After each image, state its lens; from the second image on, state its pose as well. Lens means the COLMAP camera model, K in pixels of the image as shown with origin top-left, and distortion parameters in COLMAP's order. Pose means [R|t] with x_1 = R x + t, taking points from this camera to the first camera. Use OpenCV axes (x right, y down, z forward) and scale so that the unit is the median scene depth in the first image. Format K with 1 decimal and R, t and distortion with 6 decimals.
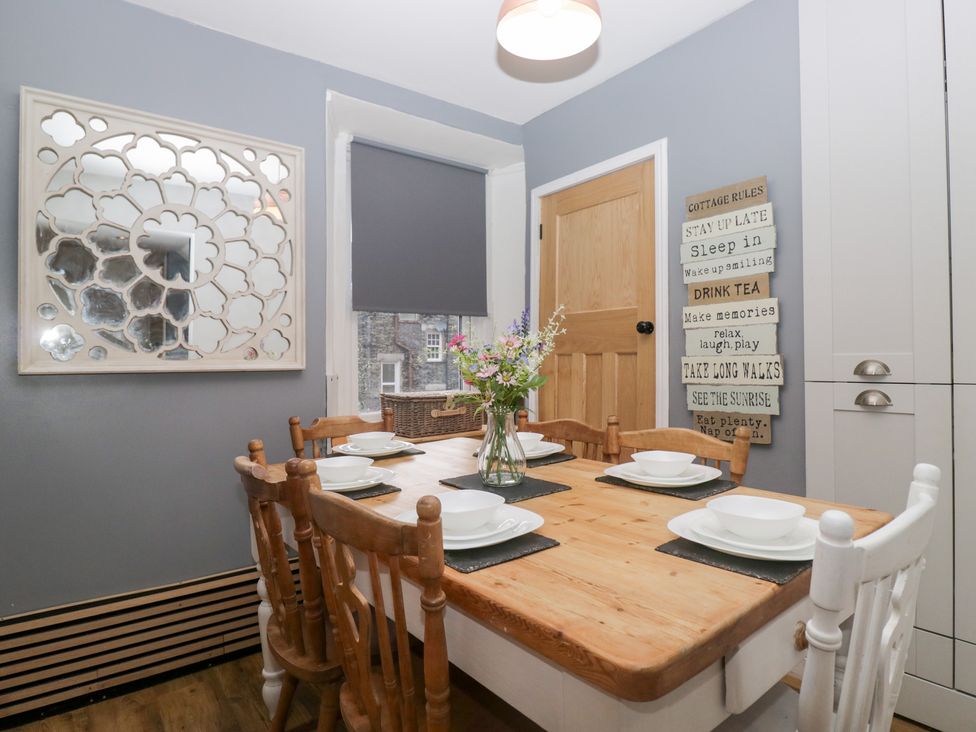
lens RADIAL K [[582.0, 0, 468.9], [0, 582.0, 361.9], [0, 0, 1]] dist [0.002811, 0.000649]
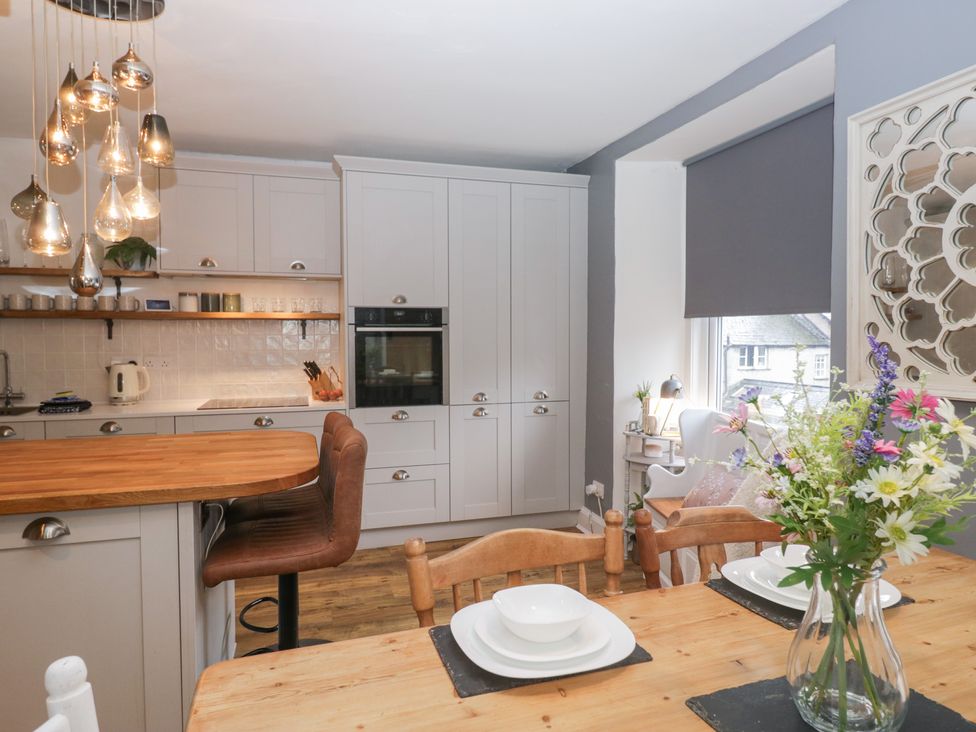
lens RADIAL K [[582.0, 0, 468.9], [0, 582.0, 361.9], [0, 0, 1]] dist [0.002811, 0.000649]
pose [[-0.333858, 0.032801, -0.942053, 0.392421], [0.012333, 0.999461, 0.030430, -0.062428], [0.942543, -0.001459, -0.334082, 0.592593]]
